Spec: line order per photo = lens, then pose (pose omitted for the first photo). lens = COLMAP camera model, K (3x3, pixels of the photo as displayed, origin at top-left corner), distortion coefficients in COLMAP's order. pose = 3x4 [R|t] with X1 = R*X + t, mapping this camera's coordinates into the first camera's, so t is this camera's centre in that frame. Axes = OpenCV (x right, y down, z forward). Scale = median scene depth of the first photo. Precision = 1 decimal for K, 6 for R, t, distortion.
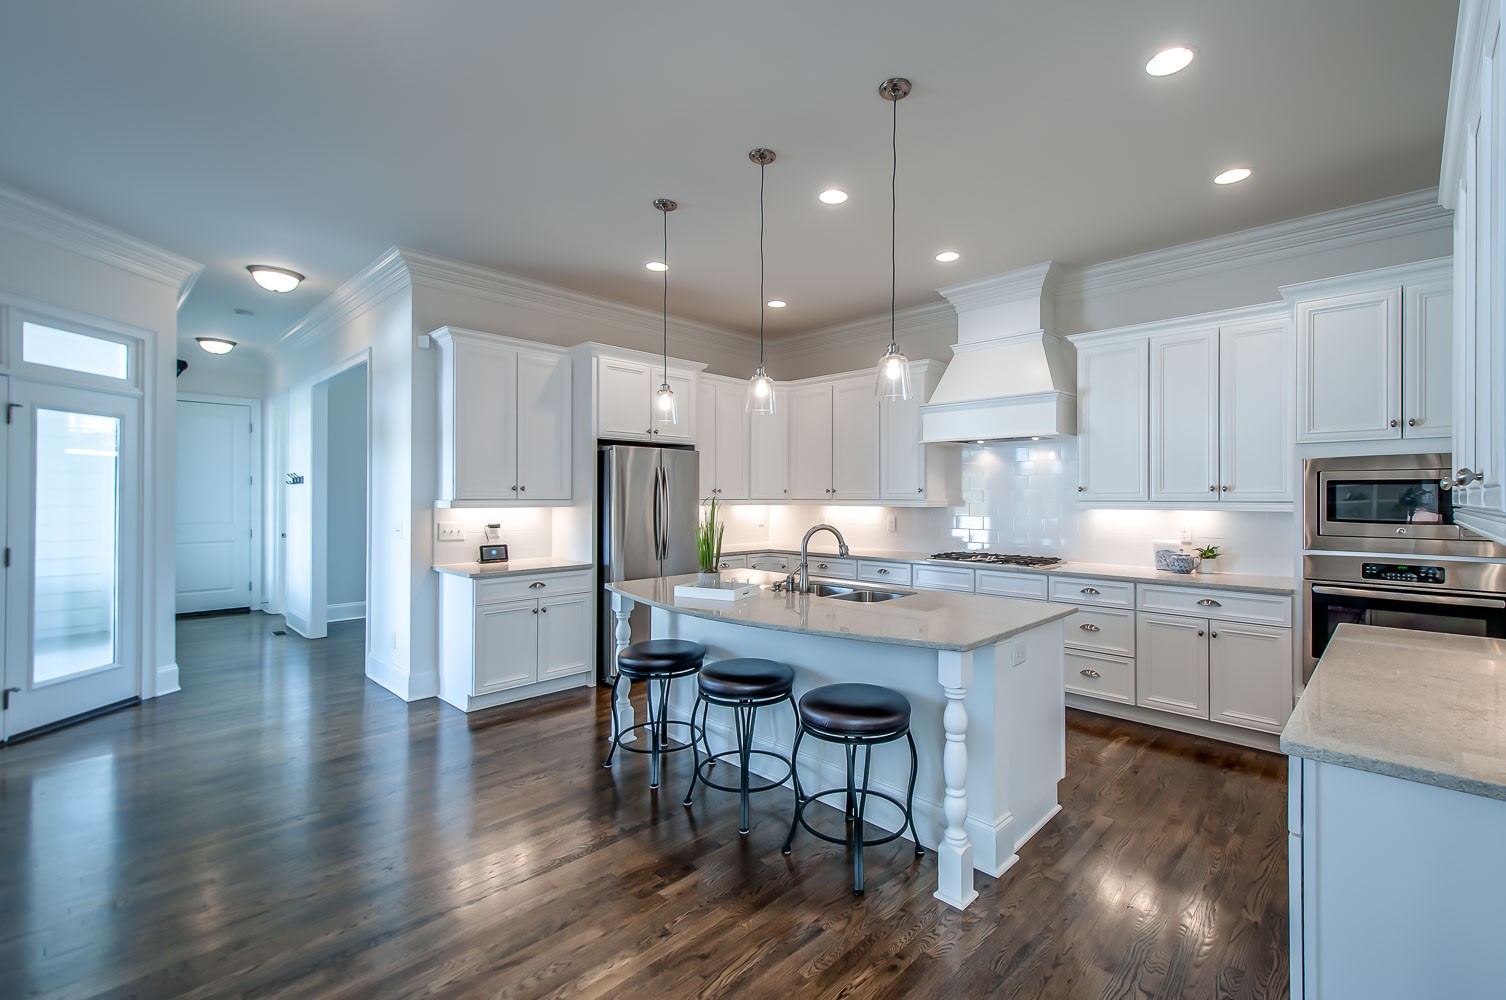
lens RADIAL K [[660.7, 0, 758.3], [0, 660.7, 498.8], [0, 0, 1]] dist [0.015606, -0.002237]
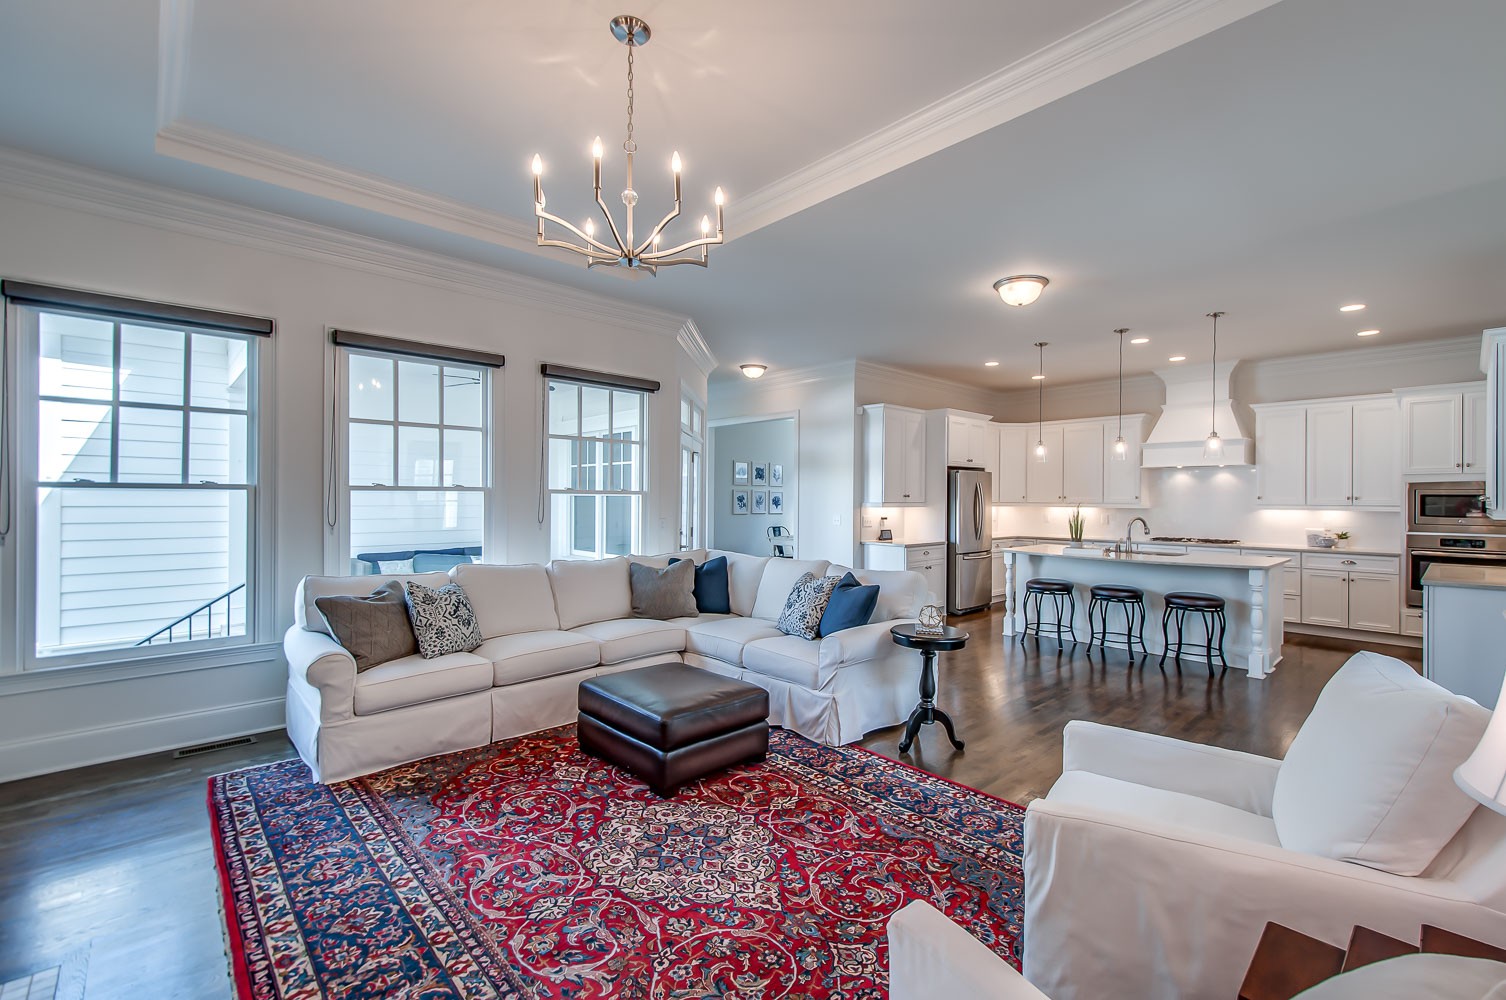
lens RADIAL K [[660.7, 0, 751.1], [0, 660.7, 500.0], [0, 0, 1]] dist [0.015606, -0.002237]
pose [[0.999162, 0.004438, -0.040689, -0.746576], [-0.004597, 0.999982, -0.003820, 0.003190], [0.040671, 0.004004, 0.999165, -0.751031]]
